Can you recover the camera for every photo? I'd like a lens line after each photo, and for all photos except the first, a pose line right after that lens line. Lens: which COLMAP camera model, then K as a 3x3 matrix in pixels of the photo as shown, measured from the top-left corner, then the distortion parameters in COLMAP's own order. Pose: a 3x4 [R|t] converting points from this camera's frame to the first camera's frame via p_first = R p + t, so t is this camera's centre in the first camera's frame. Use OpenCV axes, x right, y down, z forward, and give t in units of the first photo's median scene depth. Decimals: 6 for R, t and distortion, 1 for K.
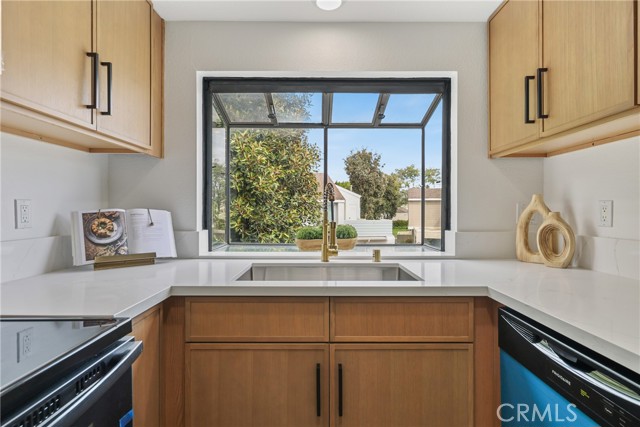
lens RADIAL K [[332.2, 0, 315.4], [0, 332.2, 212.7], [0, 0, 1]] dist [0.003458, 0.001438]
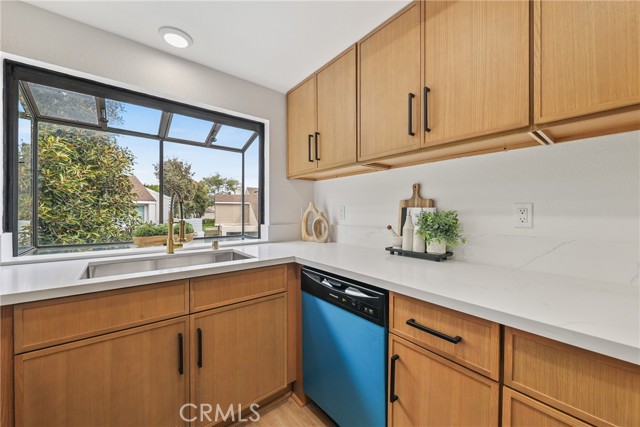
lens RADIAL K [[247.5, 0, 323.4], [0, 247.5, 213.6], [0, 0, 1]] dist [0.000018, -0.000196]
pose [[0.770899, -0.004193, 0.636944, -0.126055], [0.001965, 0.999989, 0.004205, 0.000334], [-0.636955, -0.001990, 0.770899, -0.046466]]
